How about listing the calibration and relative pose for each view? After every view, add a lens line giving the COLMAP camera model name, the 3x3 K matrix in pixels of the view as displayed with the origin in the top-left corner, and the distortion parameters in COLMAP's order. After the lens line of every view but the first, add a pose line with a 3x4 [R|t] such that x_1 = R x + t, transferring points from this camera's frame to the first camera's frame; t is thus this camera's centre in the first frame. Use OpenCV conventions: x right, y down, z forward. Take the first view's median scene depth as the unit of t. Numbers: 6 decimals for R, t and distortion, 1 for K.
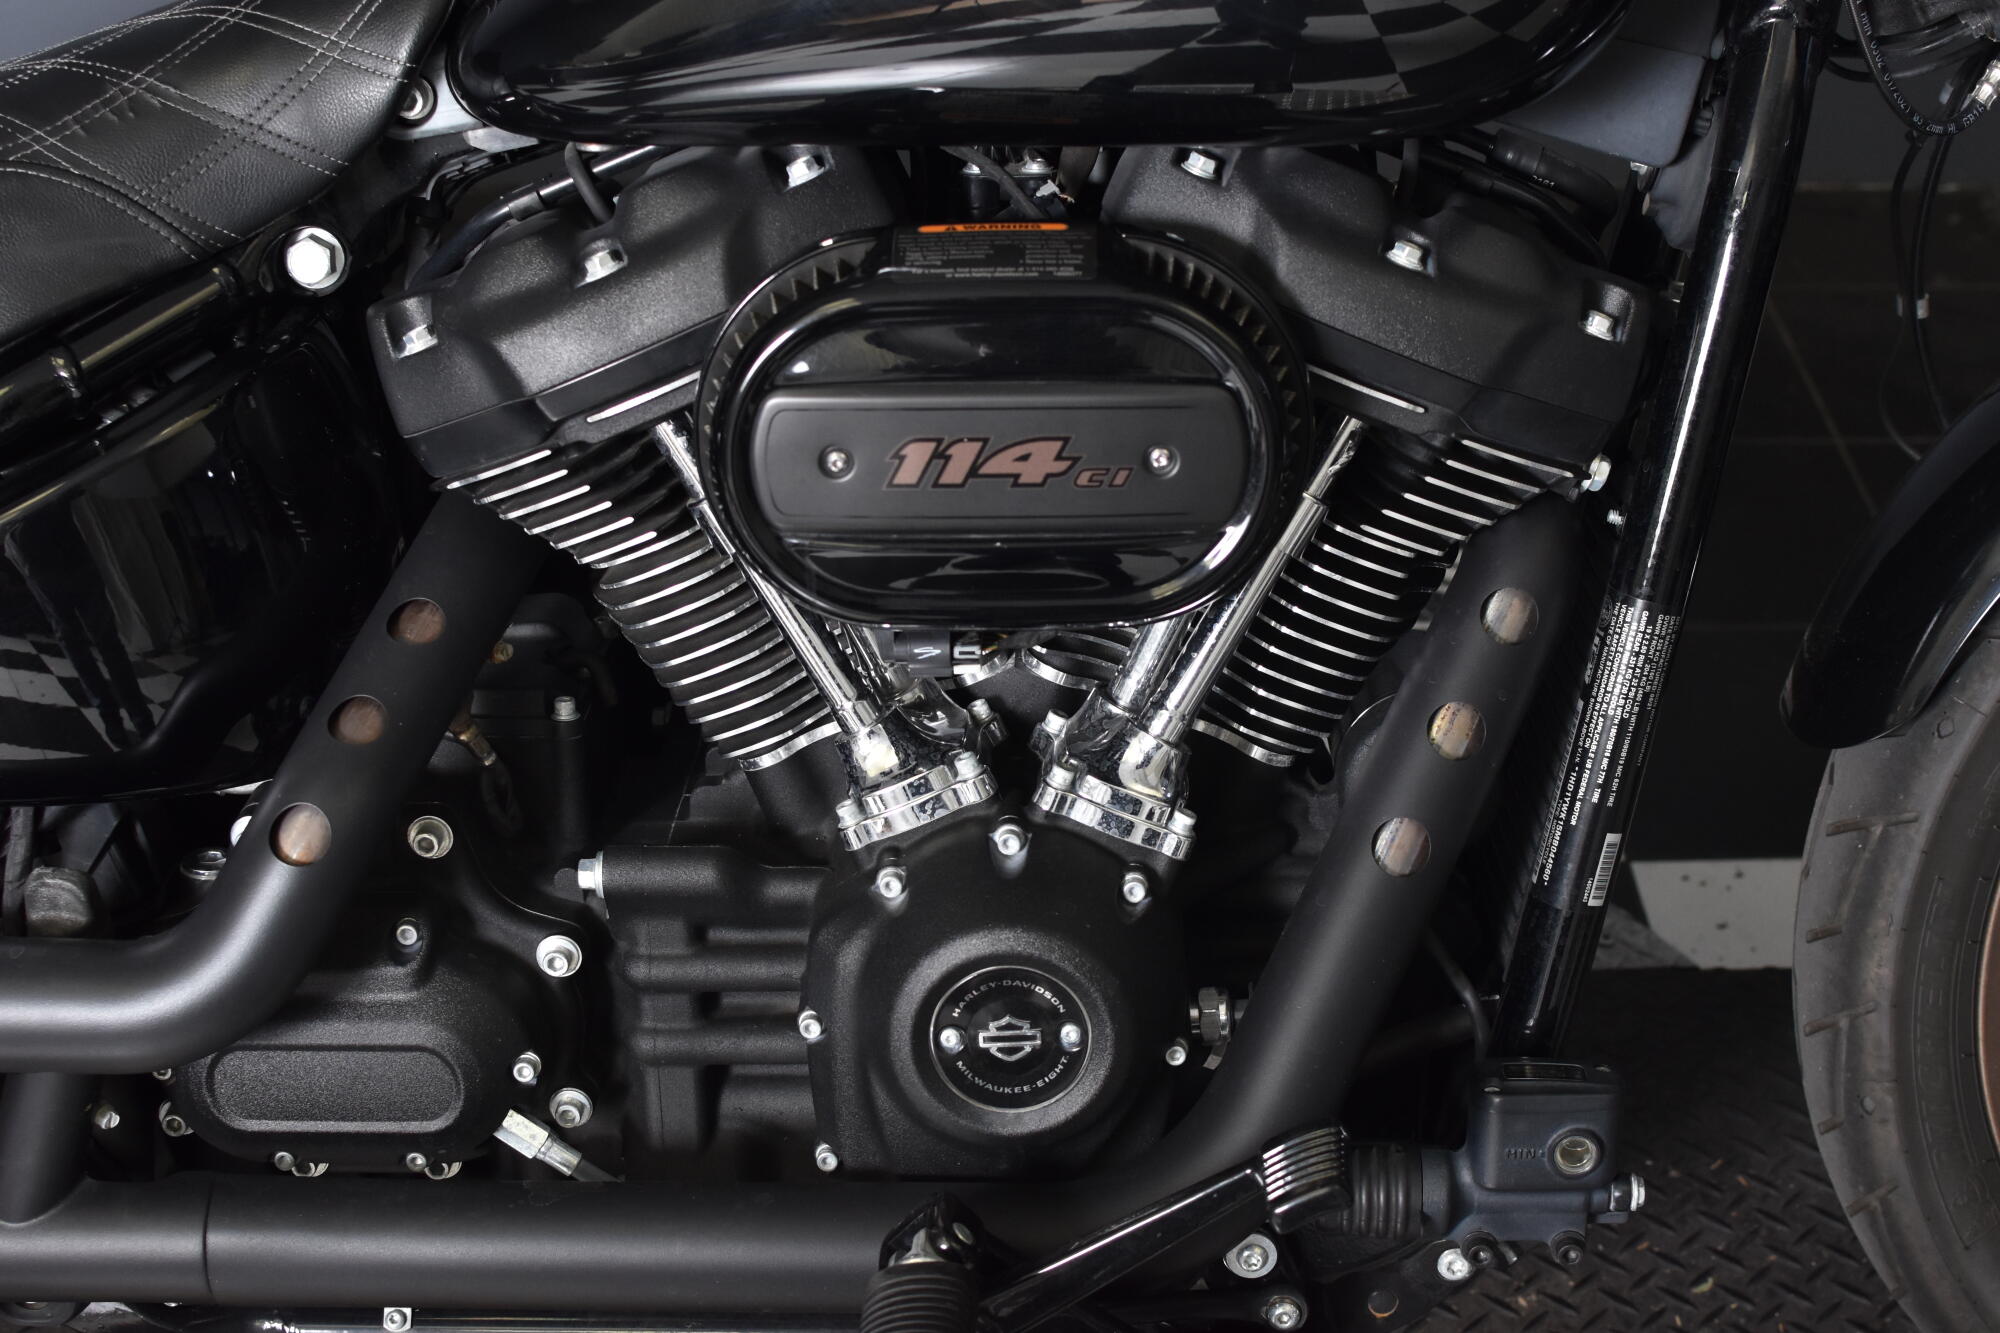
lens RADIAL K [[3042.2, 0, 998.2], [0, 3042.2, 658.6], [0, 0, 1]] dist [-0.148281, 0.000000]
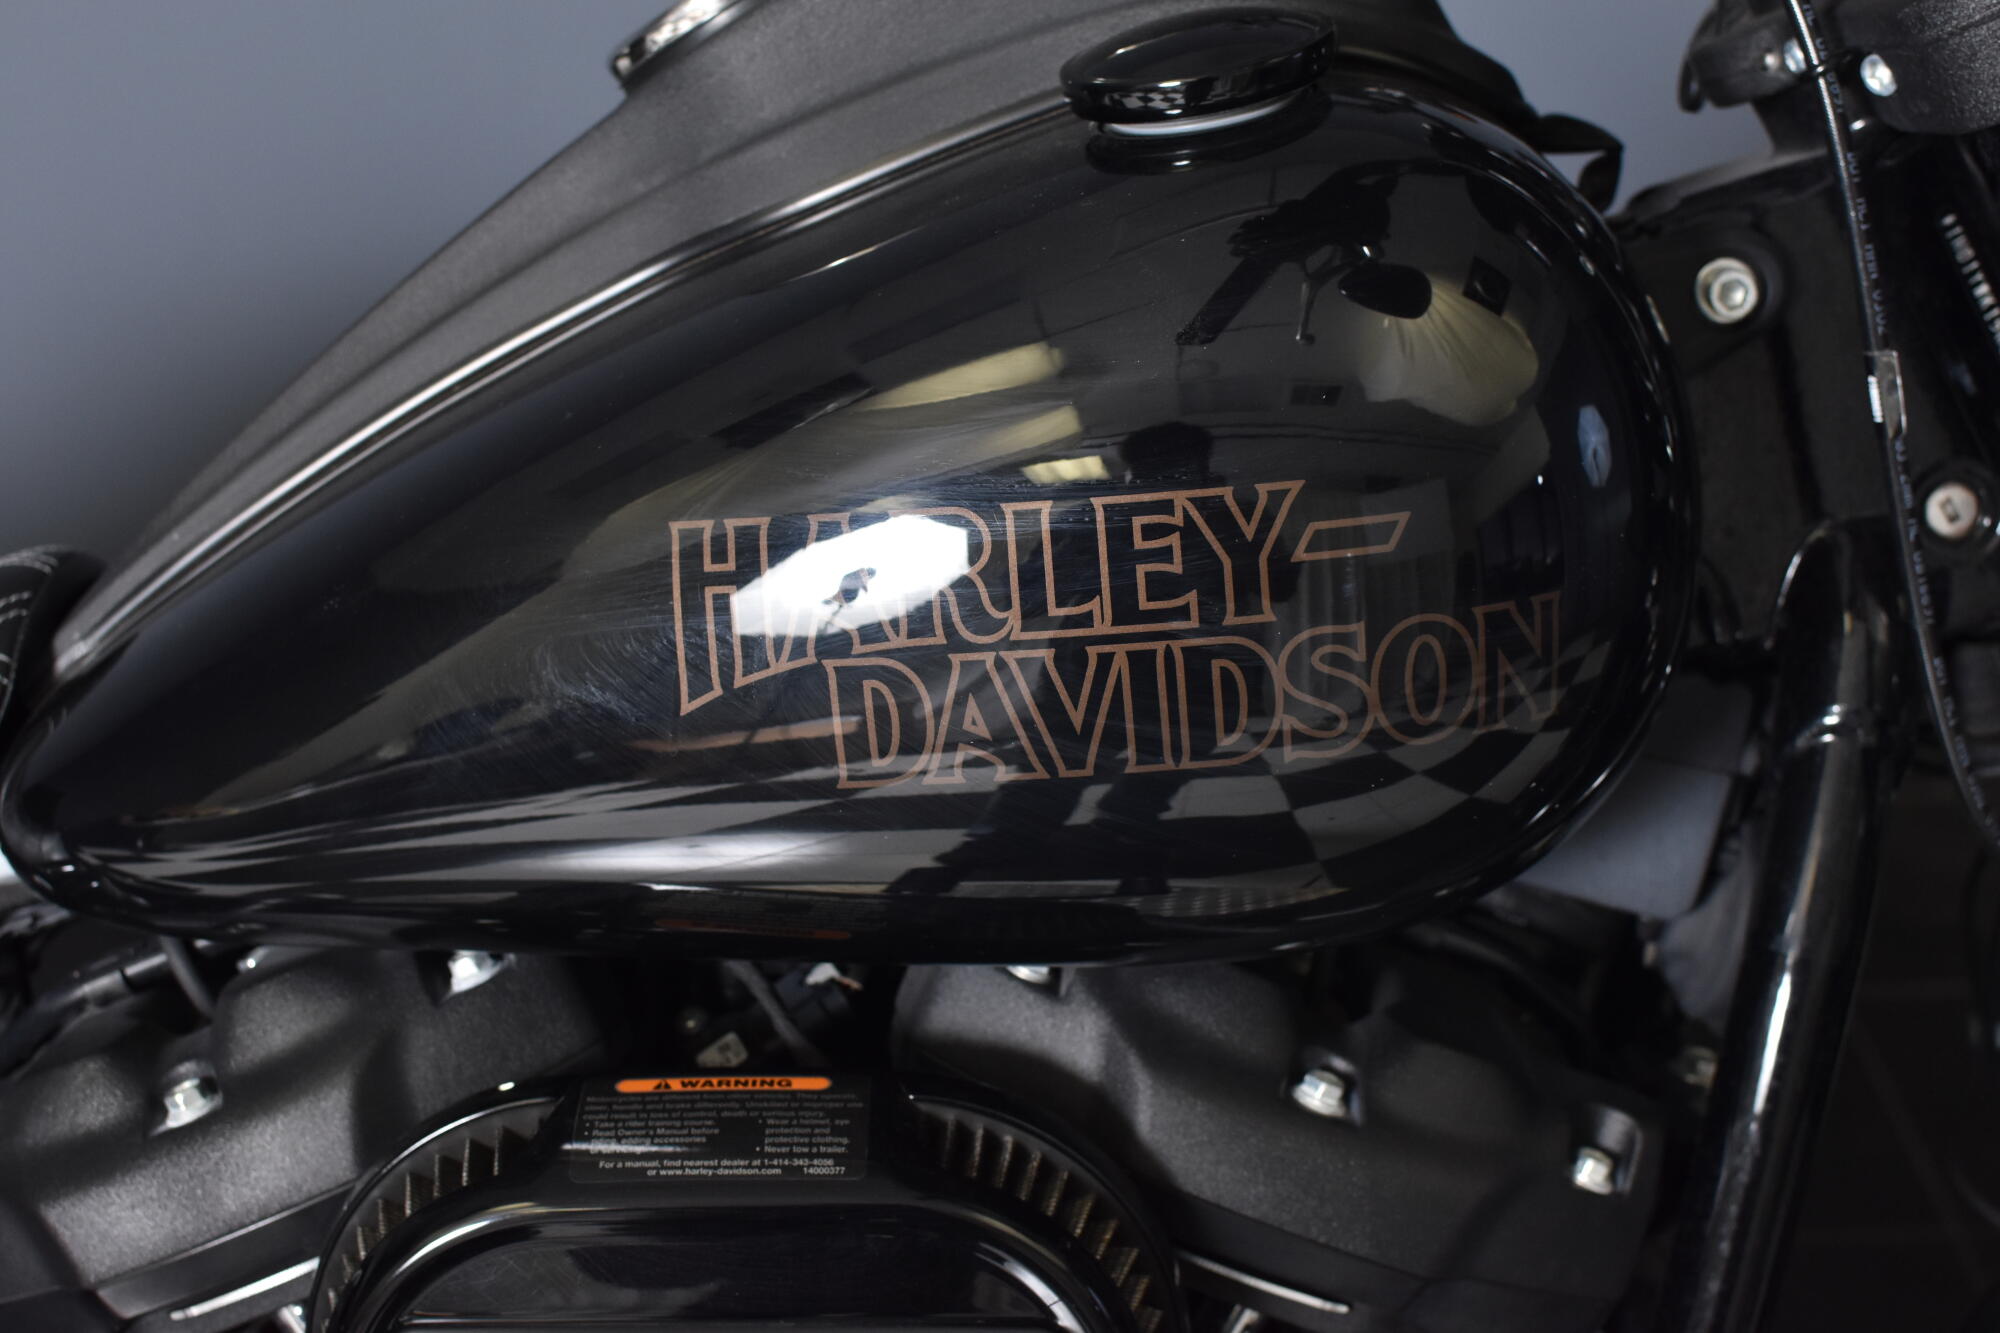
lens RADIAL K [[3042.2, 0, 996.3], [0, 3042.2, 663.4], [0, 0, 1]] dist [-0.148281, 0.000000]
pose [[0.999862, -0.002946, 0.016359, 0.047010], [0.004760, 0.993699, -0.111979, -0.151187], [-0.015926, 0.112041, 0.993576, 0.283201]]
